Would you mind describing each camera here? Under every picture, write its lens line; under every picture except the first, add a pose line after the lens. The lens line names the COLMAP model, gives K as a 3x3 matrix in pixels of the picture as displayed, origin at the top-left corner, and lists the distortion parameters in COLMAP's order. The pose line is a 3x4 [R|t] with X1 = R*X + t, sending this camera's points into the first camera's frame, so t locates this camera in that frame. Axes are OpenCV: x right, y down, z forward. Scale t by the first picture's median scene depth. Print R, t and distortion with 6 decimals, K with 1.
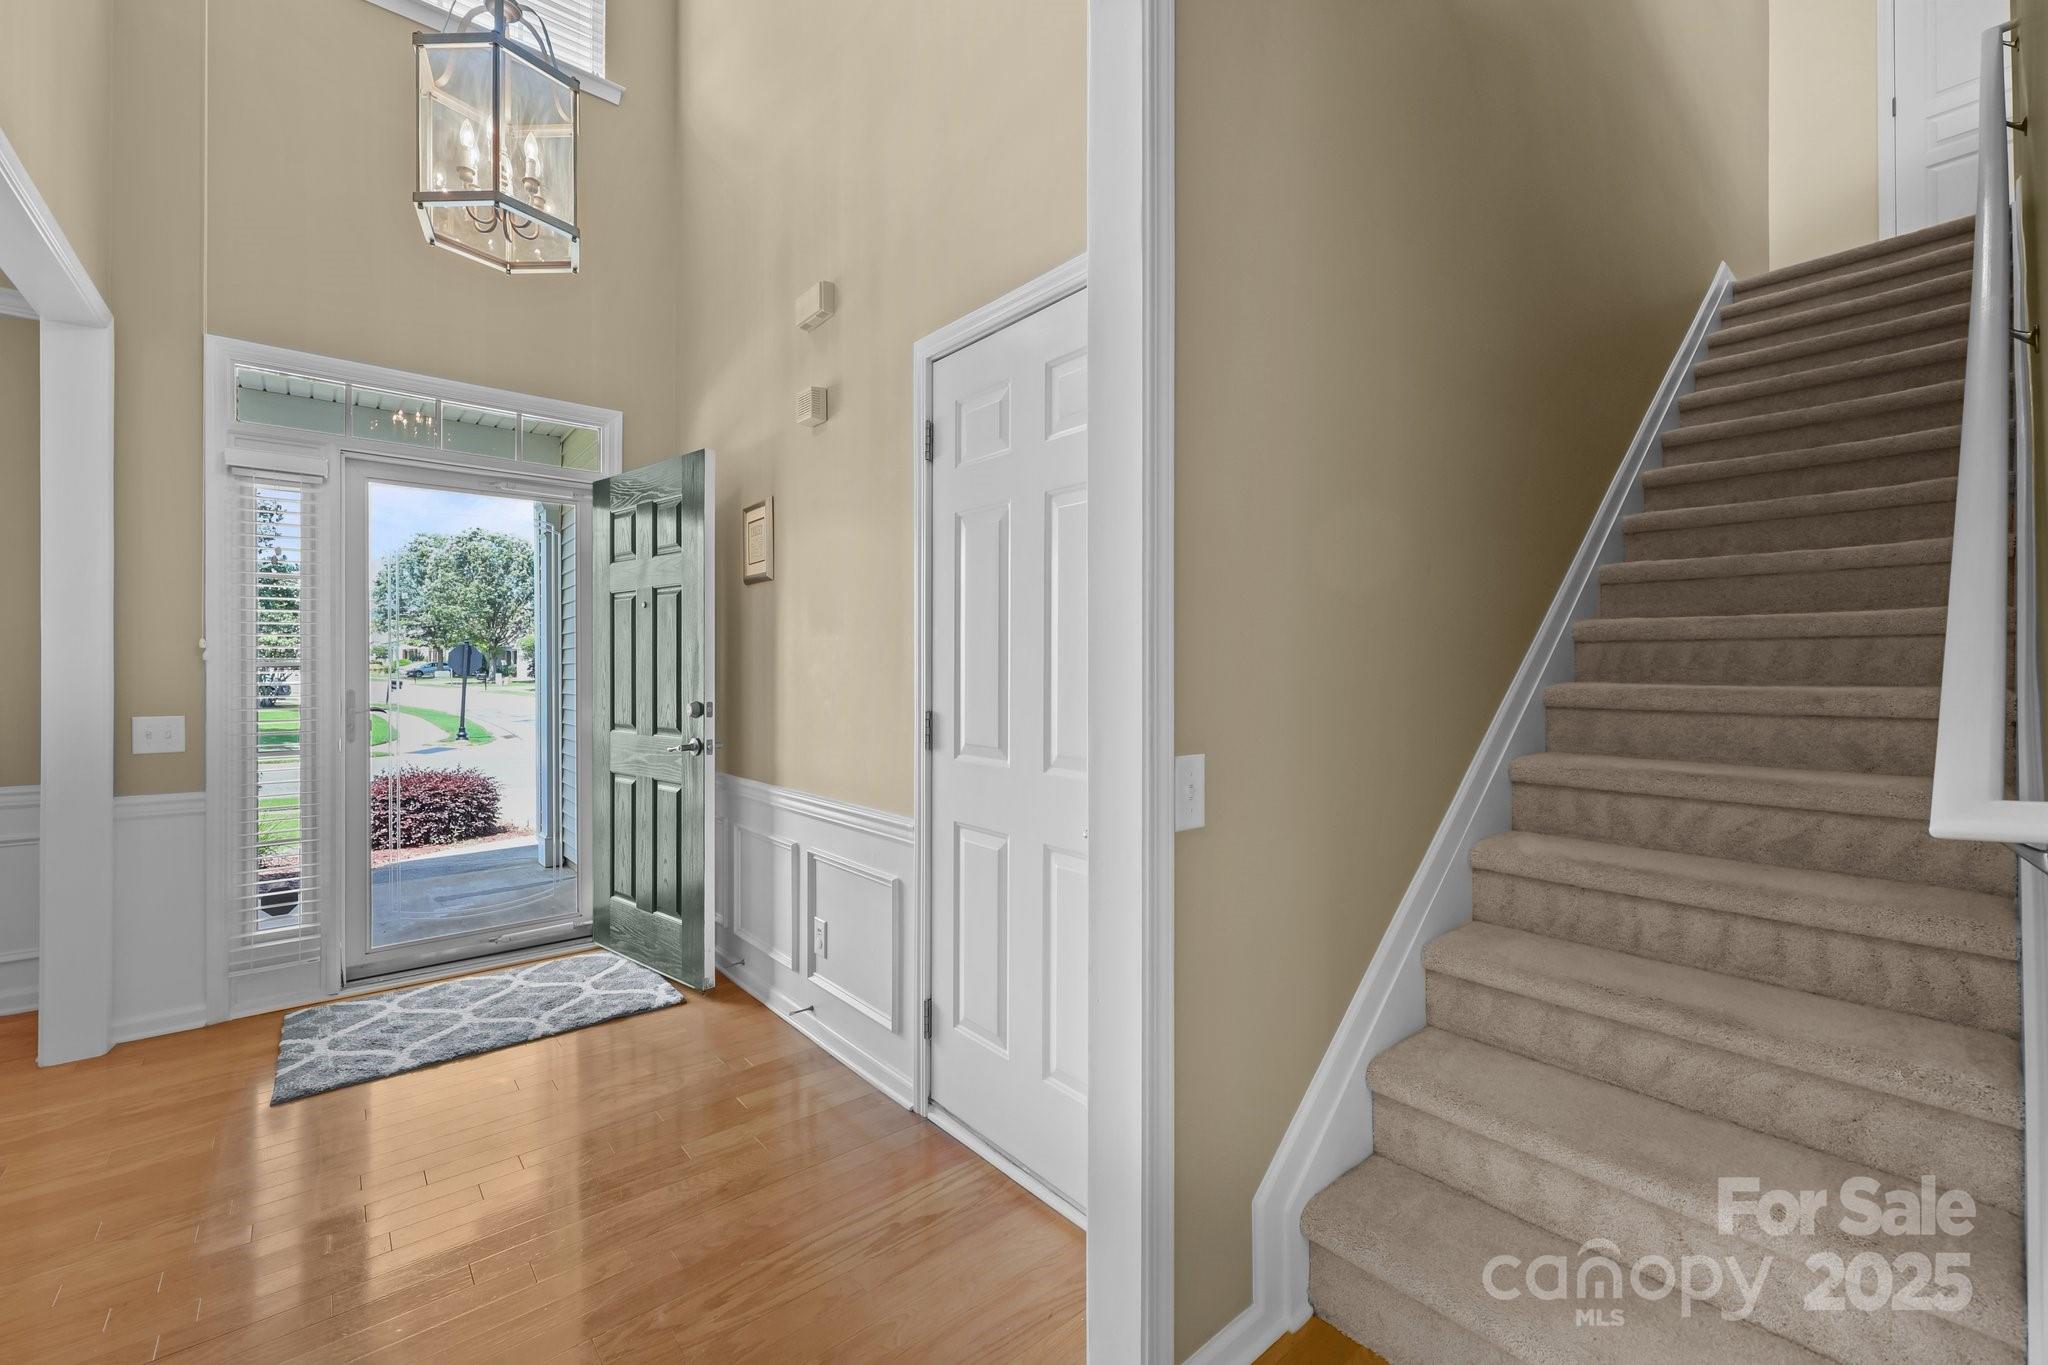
lens RADIAL K [[824.5, 0, 1026.1], [0, 824.5, 675.4], [0, 0, 1]] dist [-0.000745, 0.000691]
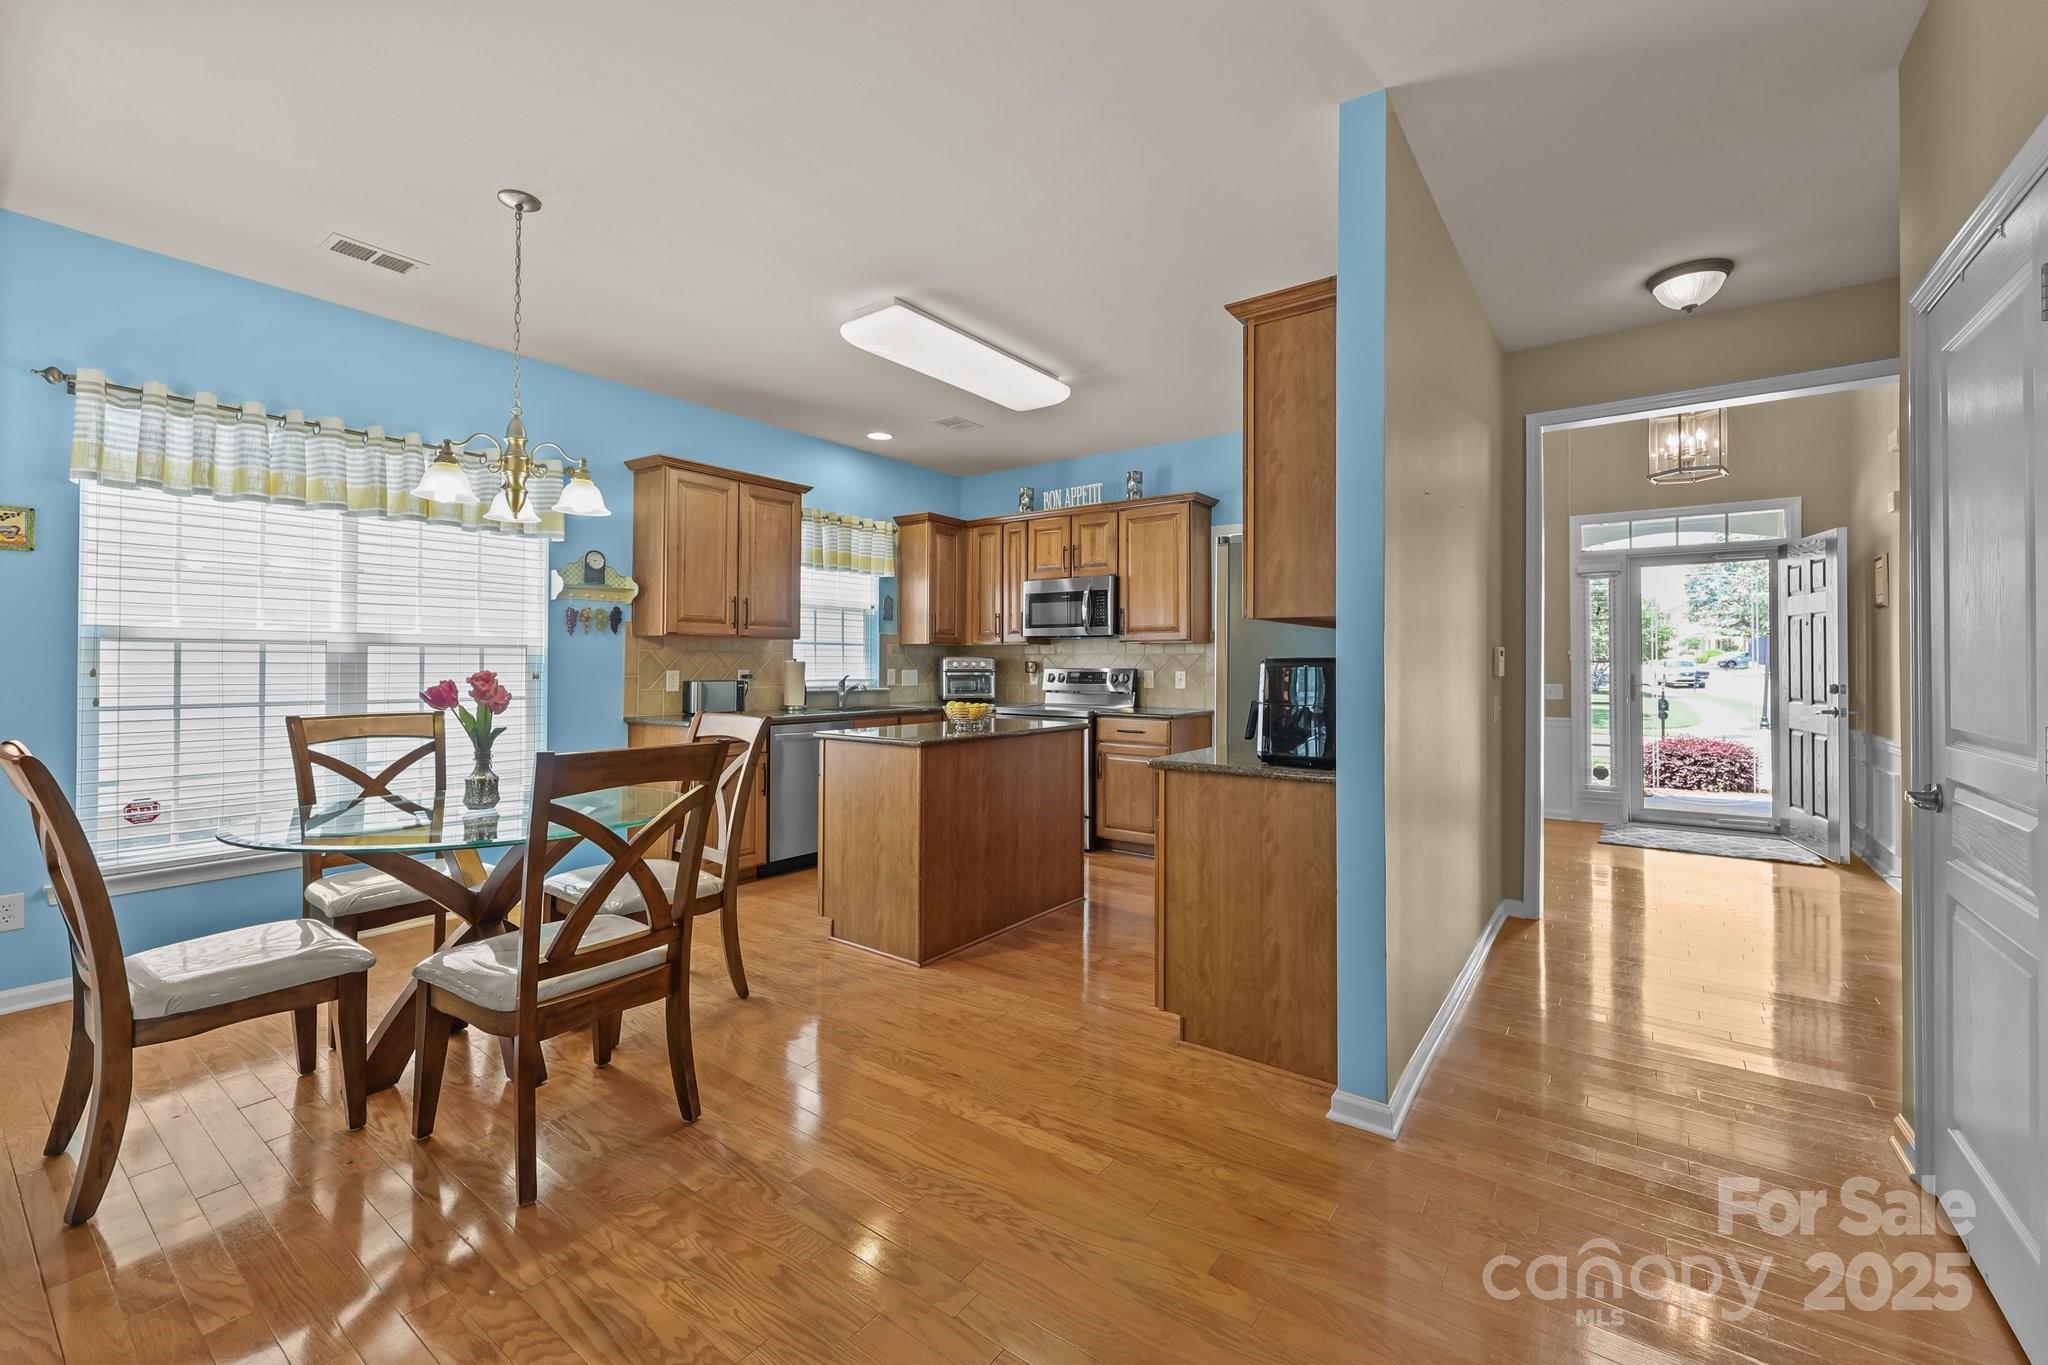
lens RADIAL K [[839.9, 0, 1019.8], [0, 839.9, 656.6], [0, 0, 1]] dist [0.000138, 0.000454]
pose [[0.226478, -0.009542, -0.973970, 0.389706], [-0.000845, 0.999950, -0.009993, -0.002128], [0.974016, 0.003086, 0.226458, -0.427880]]
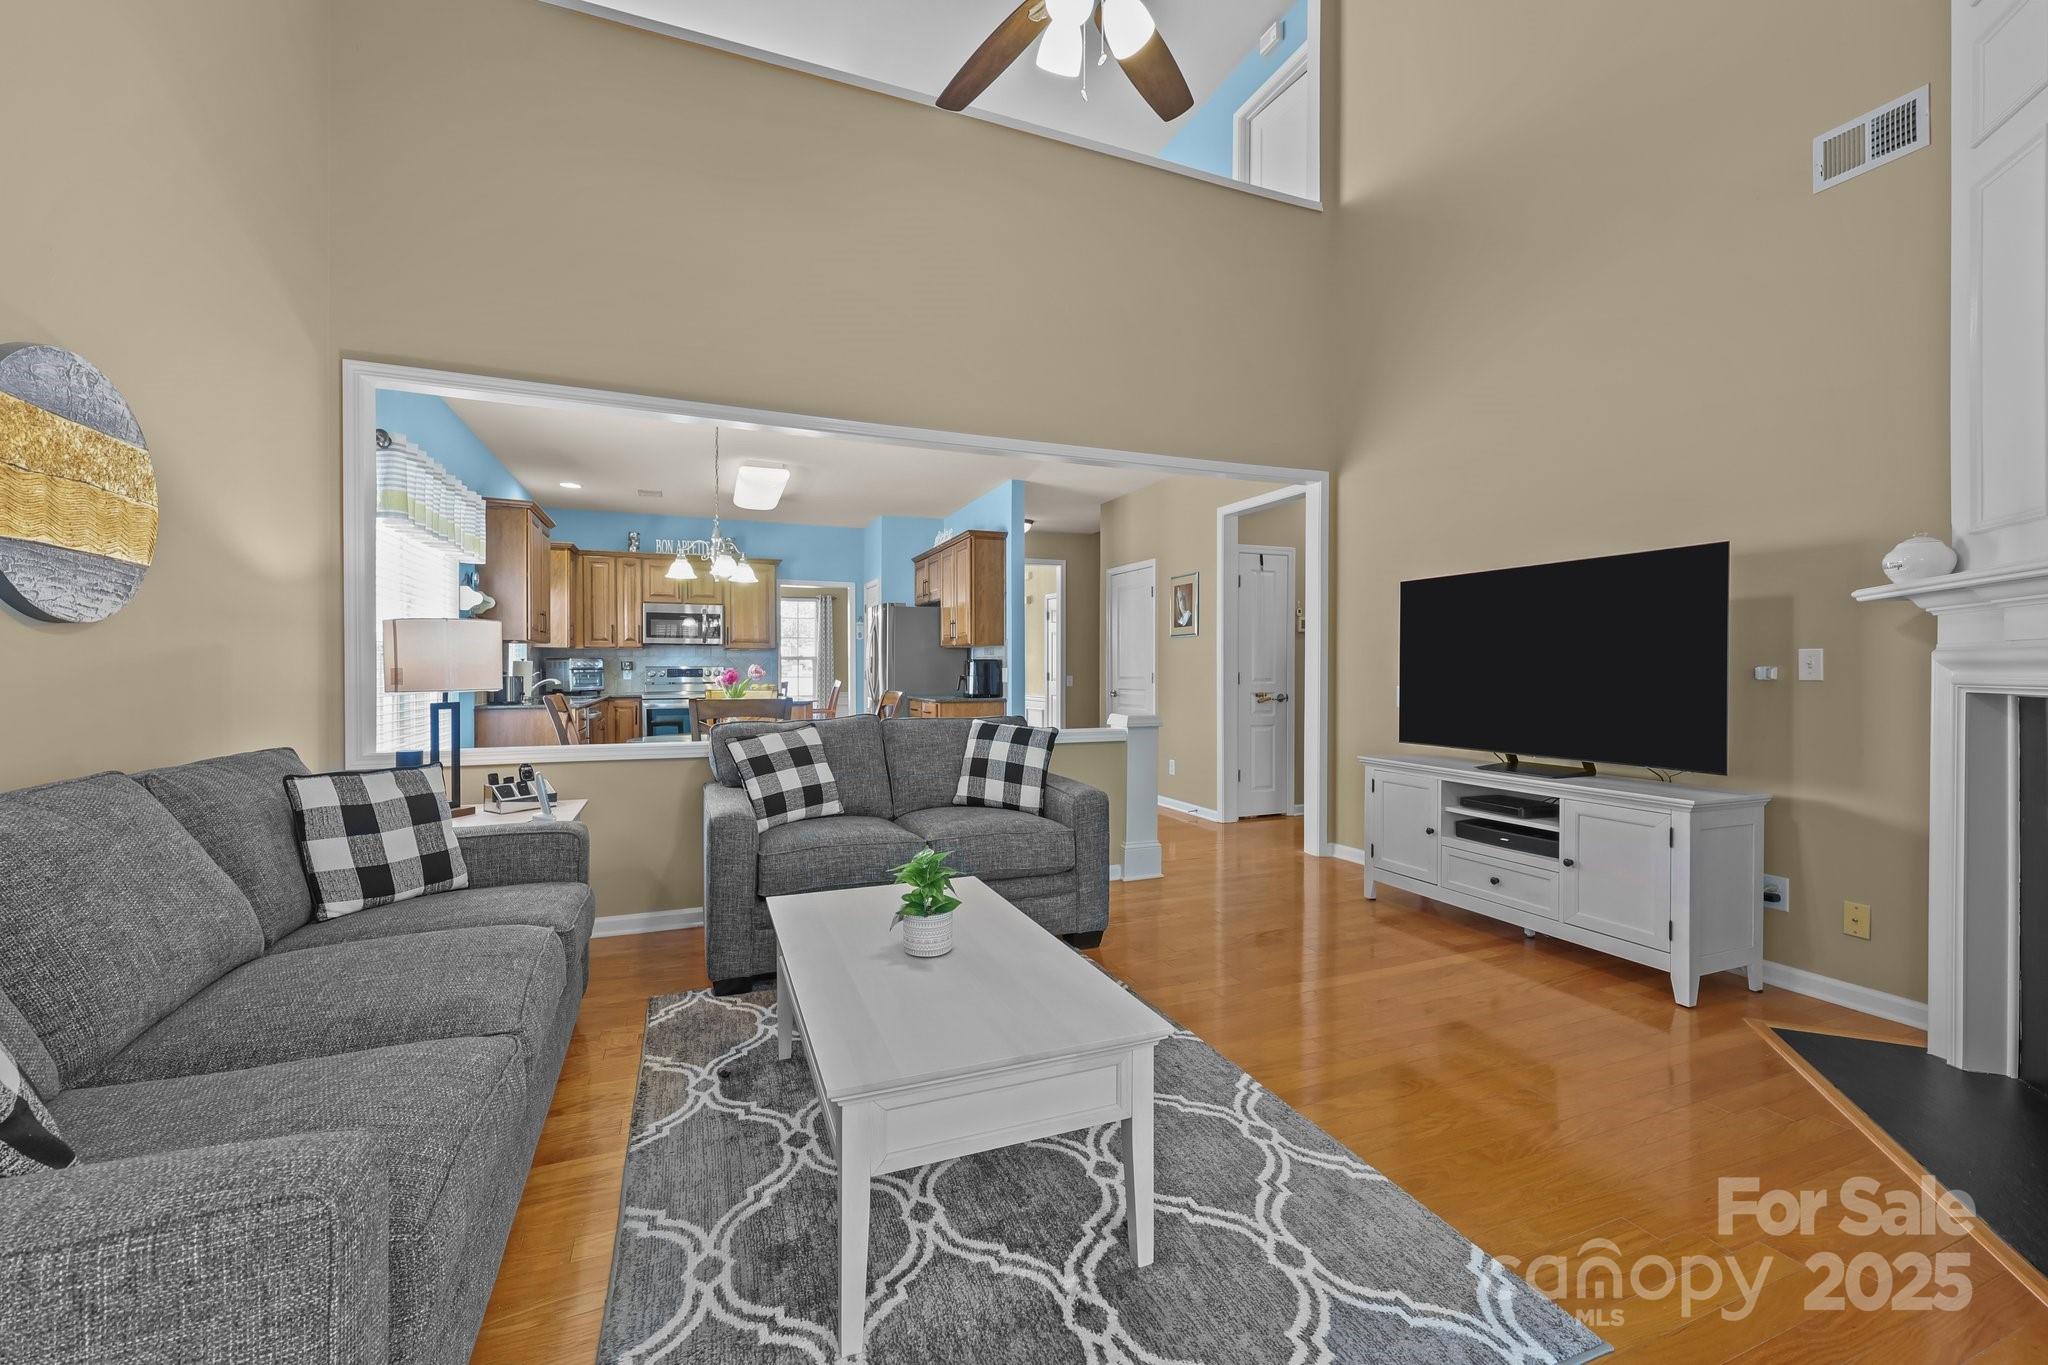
lens RADIAL K [[824.5, 0, 1026.1], [0, 824.5, 675.4], [0, 0, 1]] dist [-0.000745, 0.000691]
pose [[0.949174, 0.000720, -0.314752, 0.425329], [0.003279, 0.999920, 0.012176, 0.001688], [0.314735, -0.012590, 0.949096, -1.209068]]
